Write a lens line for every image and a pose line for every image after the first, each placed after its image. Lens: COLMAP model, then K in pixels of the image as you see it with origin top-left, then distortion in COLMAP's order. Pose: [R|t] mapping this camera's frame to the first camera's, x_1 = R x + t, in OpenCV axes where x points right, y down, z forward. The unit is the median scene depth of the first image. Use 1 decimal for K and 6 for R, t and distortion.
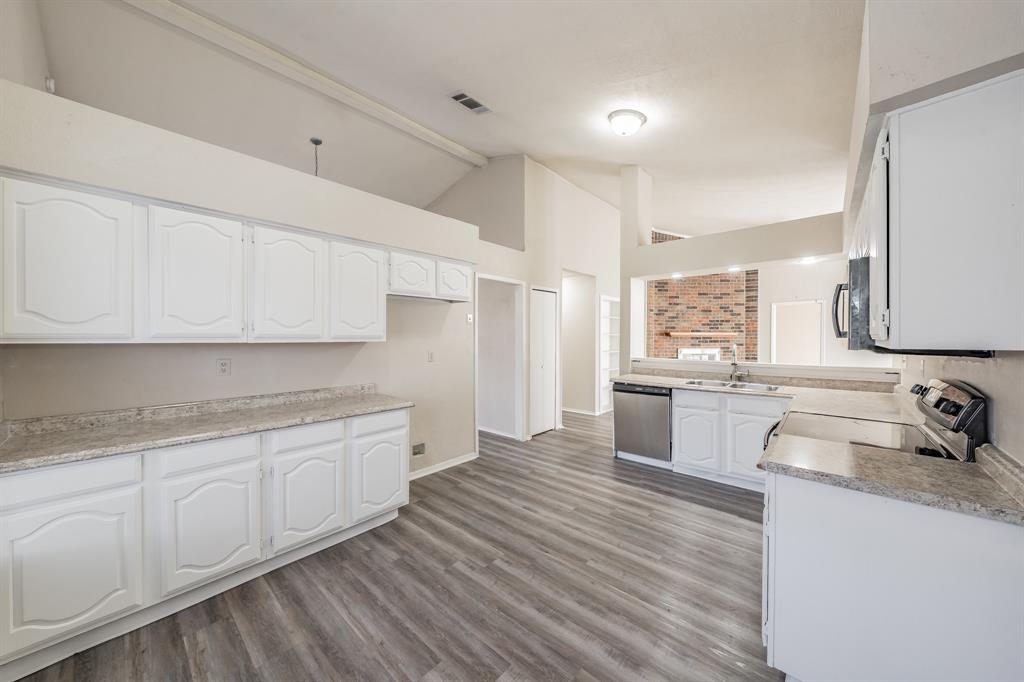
lens RADIAL K [[359.0, 0, 519.3], [0, 359.0, 339.1], [0, 0, 1]] dist [0.000932, 0.000102]
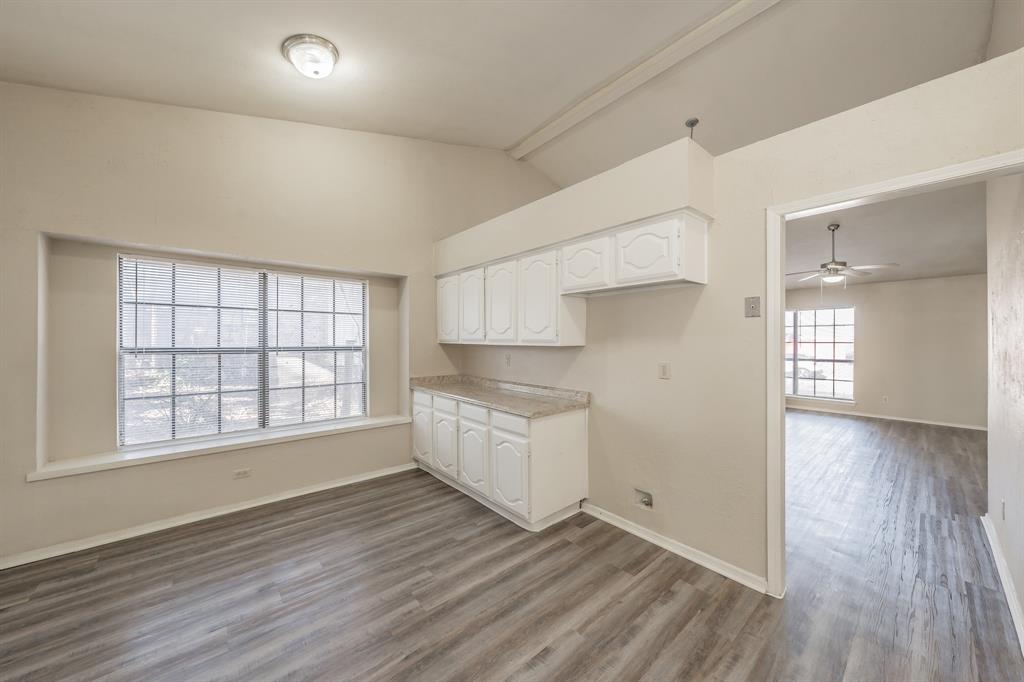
lens RADIAL K [[361.4, 0, 511.3], [0, 361.4, 339.3], [0, 0, 1]] dist [0.000025, -0.000027]
pose [[-0.150419, -0.001853, -0.988621, 0.317061], [-0.009123, 0.999958, -0.000486, -0.005302], [0.988580, 0.008946, -0.150430, 0.564999]]
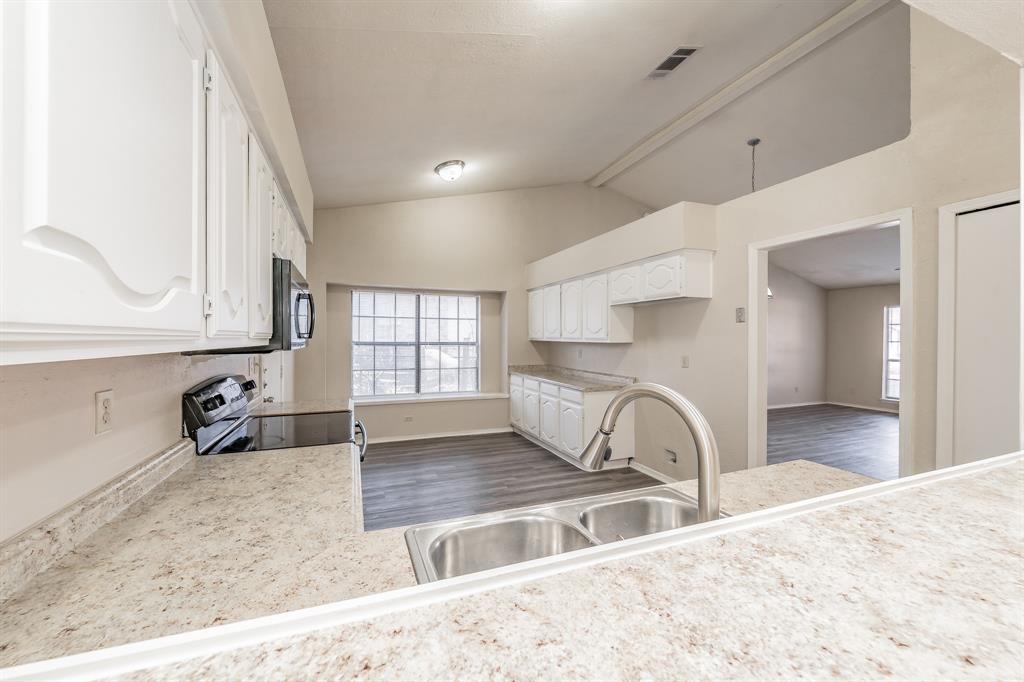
lens RADIAL K [[377.0, 0, 482.1], [0, 377.0, 338.4], [0, 0, 1]] dist [0.000061, 0.000016]
pose [[-0.494740, -0.000299, -0.869041, 0.571135], [-0.012325, 0.999902, 0.006672, -0.006902], [0.868954, 0.014012, -0.494695, 0.706990]]
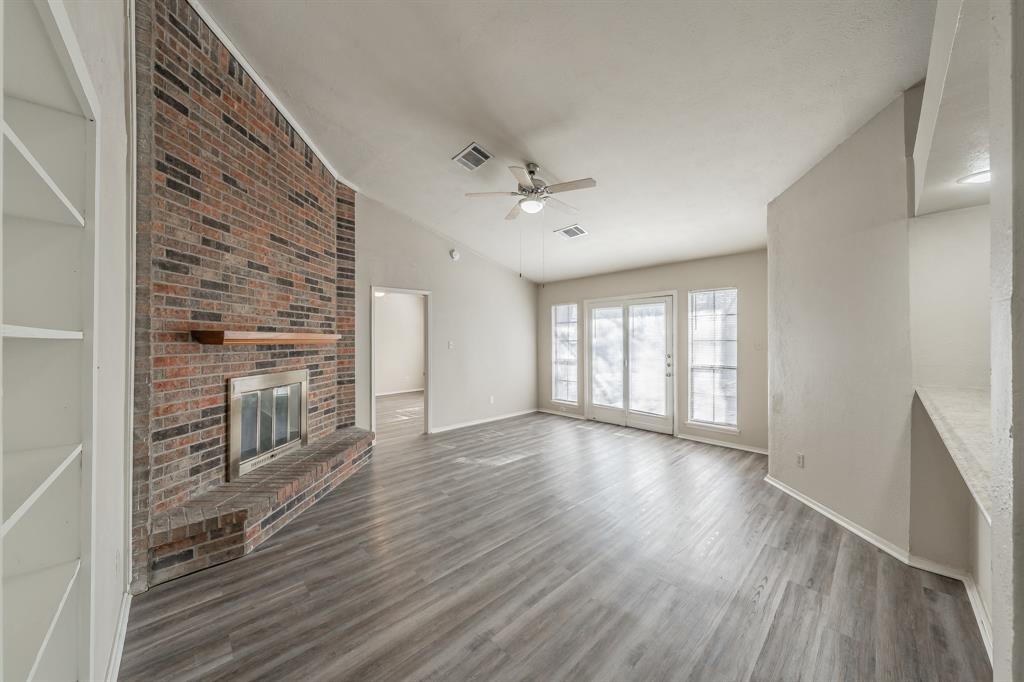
lens RADIAL K [[359.0, 0, 519.3], [0, 359.0, 339.1], [0, 0, 1]] dist [0.000932, 0.000102]
pose [[0.085659, 0.003201, 0.996319, 0.185272], [0.014120, 0.999891, -0.004426, -0.008685], [-0.996224, 0.014447, 0.085604, 1.033198]]
